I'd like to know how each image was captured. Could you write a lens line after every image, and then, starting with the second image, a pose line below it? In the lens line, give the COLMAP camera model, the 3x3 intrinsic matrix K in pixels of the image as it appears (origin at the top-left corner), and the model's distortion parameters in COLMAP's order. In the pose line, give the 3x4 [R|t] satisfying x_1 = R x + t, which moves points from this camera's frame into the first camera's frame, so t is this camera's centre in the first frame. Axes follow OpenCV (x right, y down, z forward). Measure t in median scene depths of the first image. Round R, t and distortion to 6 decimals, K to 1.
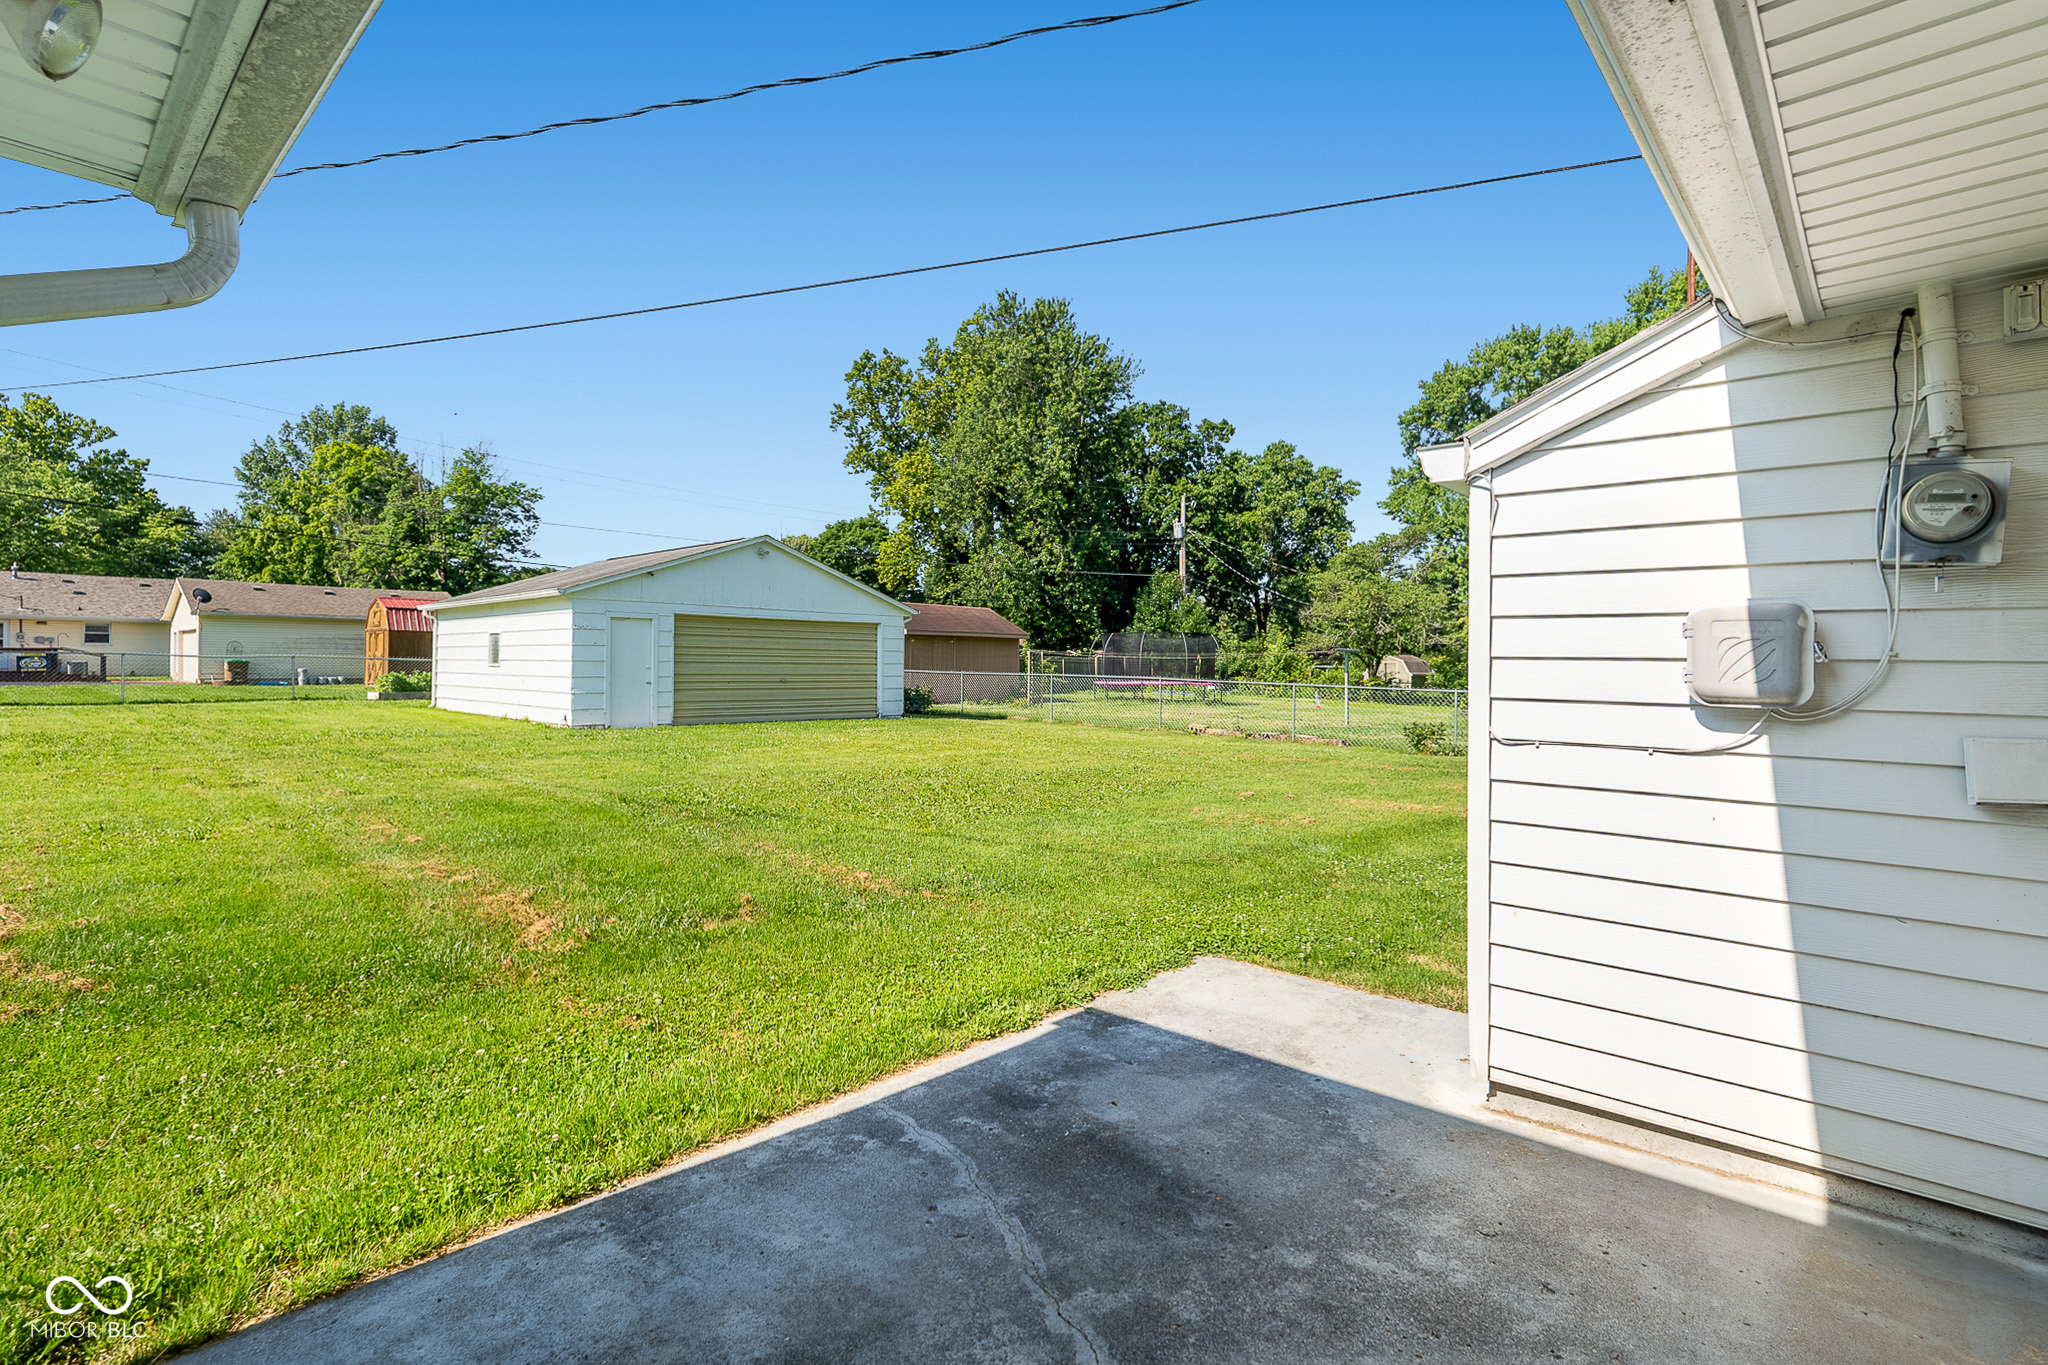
lens RADIAL K [[971.9, 0, 1011.7], [0, 971.9, 652.6], [0, 0, 1]] dist [-0.003216, -0.000050]
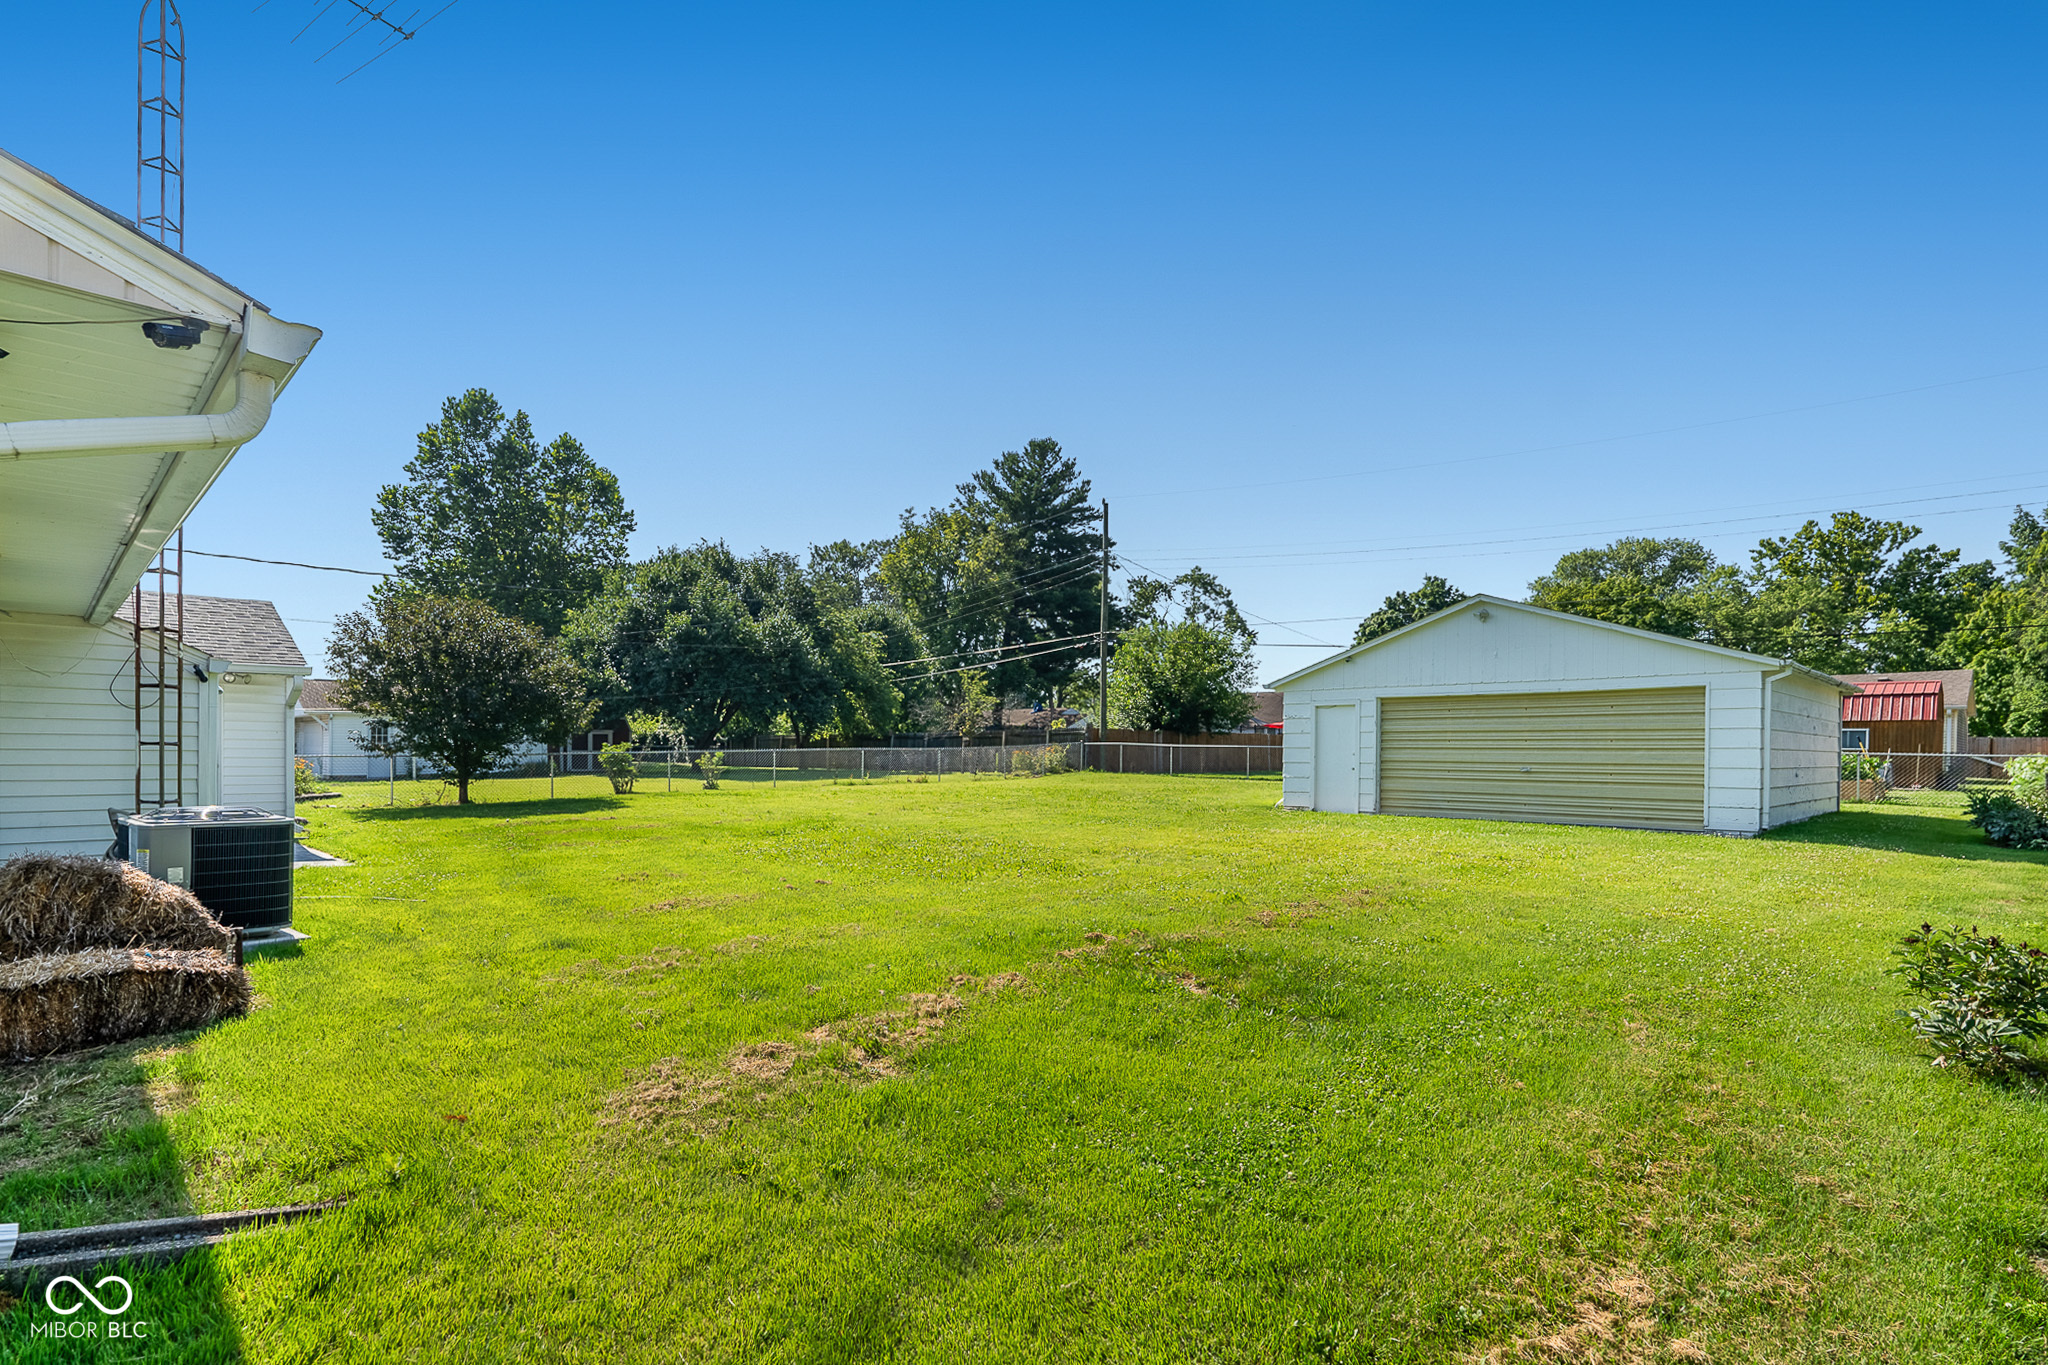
lens RADIAL K [[999.5, 0, 1015.1], [0, 999.5, 752.8], [0, 0, 1]] dist [-0.001905, 0.000471]
pose [[-0.038012, -0.007268, -0.999251, 0.209564], [0.003335, 0.999967, -0.007400, 0.006619], [0.999272, -0.003614, -0.037986, 0.218325]]
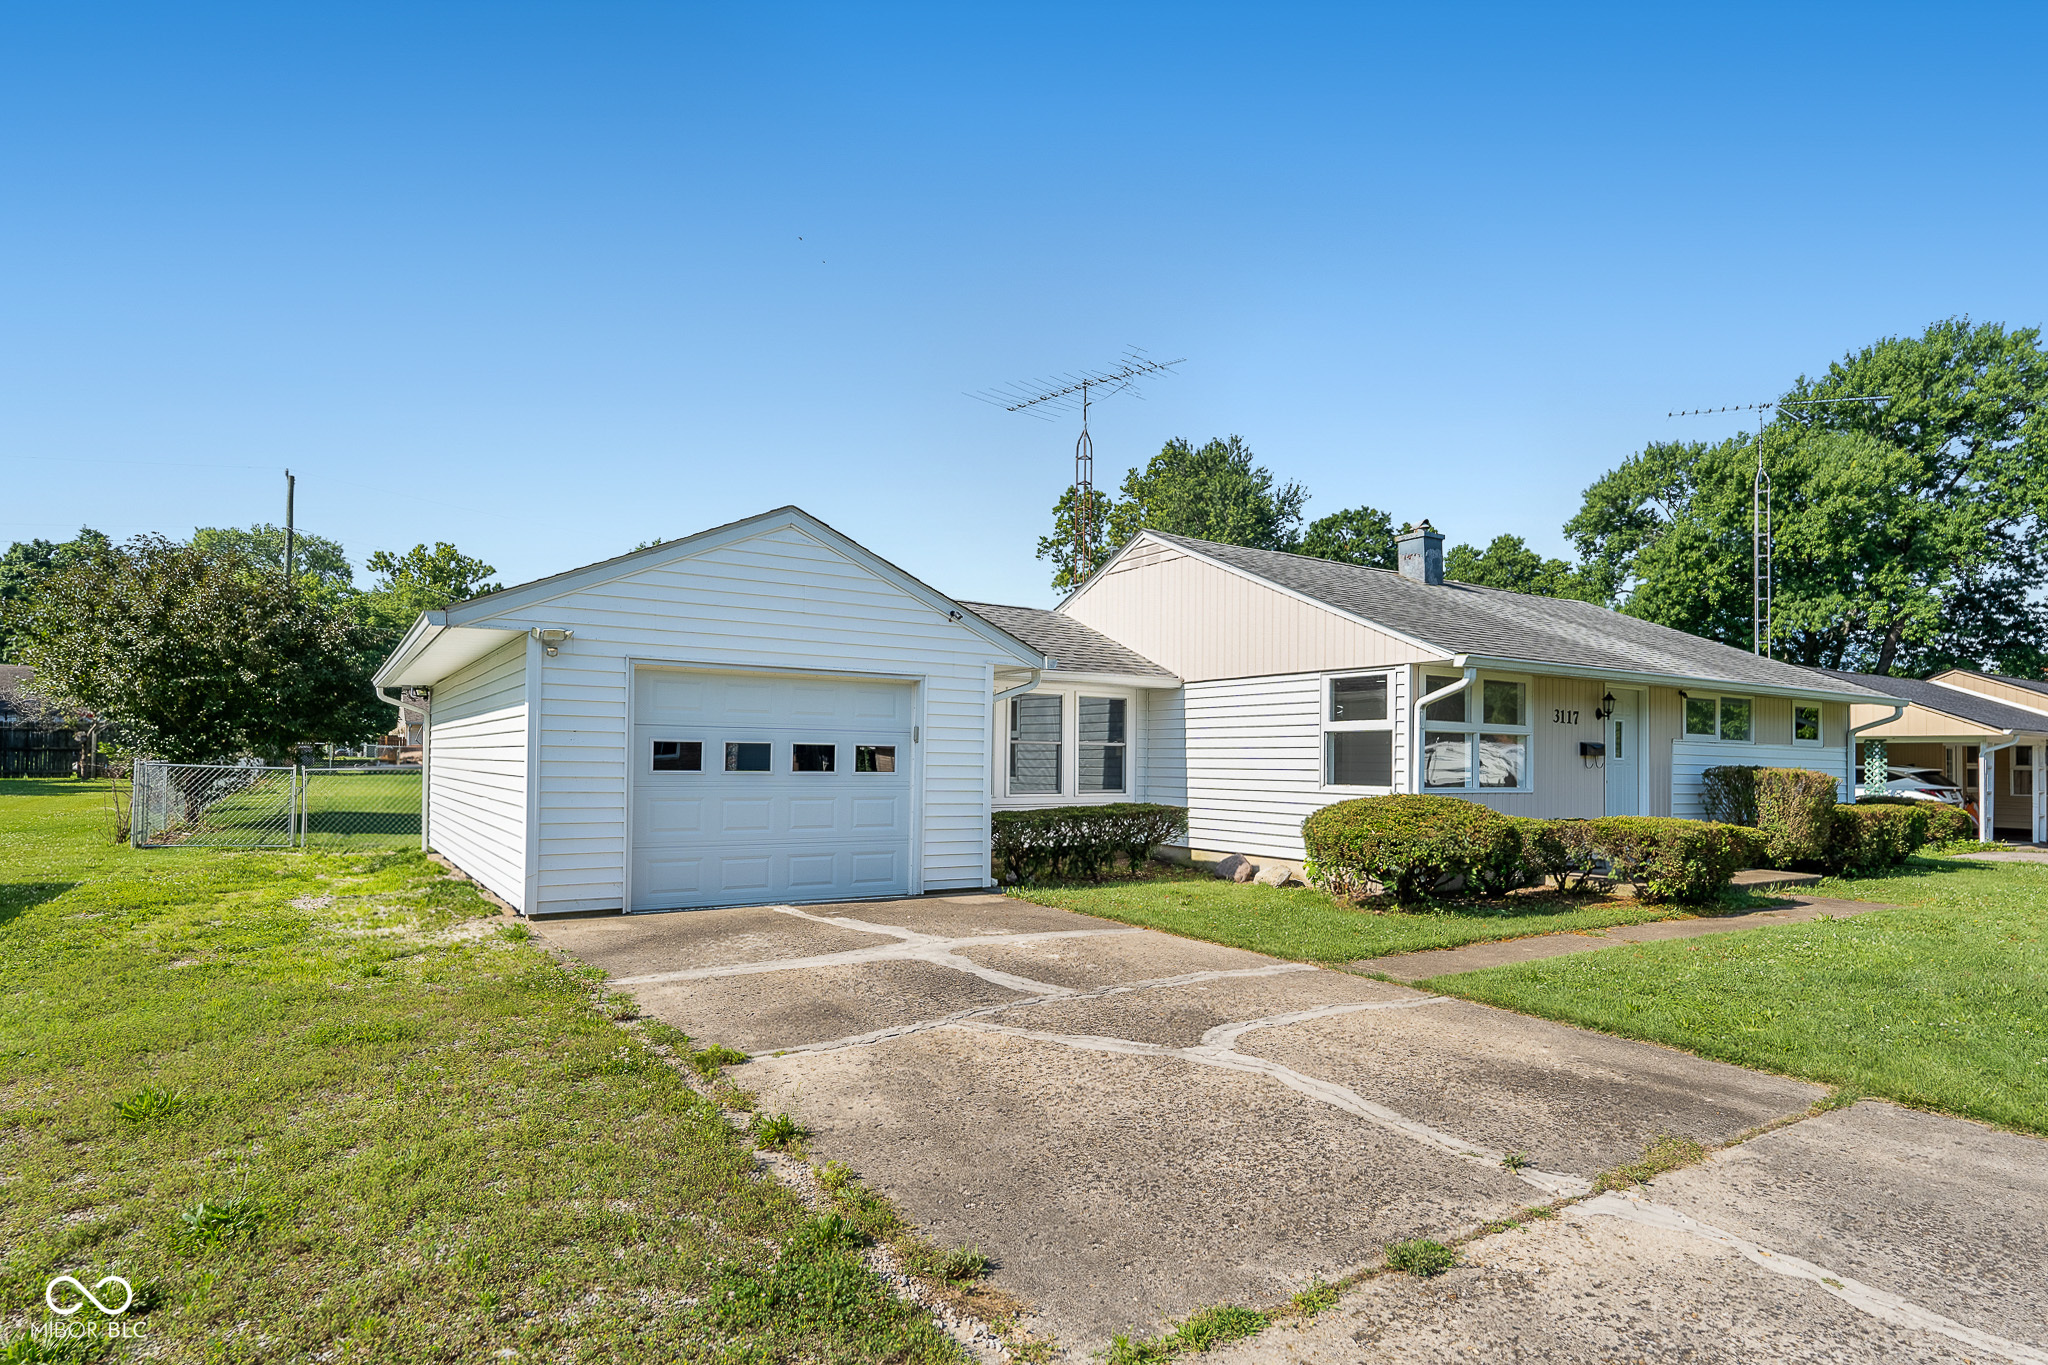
lens RADIAL K [[1066.2, 0, 1031.0], [0, 1066.2, 758.5], [0, 0, 1]] dist [-0.000019, 0.001572]
pose [[0.968898, 0.006321, -0.247381, 0.139457], [-0.004198, 0.999950, 0.009110, -0.001440], [0.247426, -0.007788, 0.968876, -0.274555]]
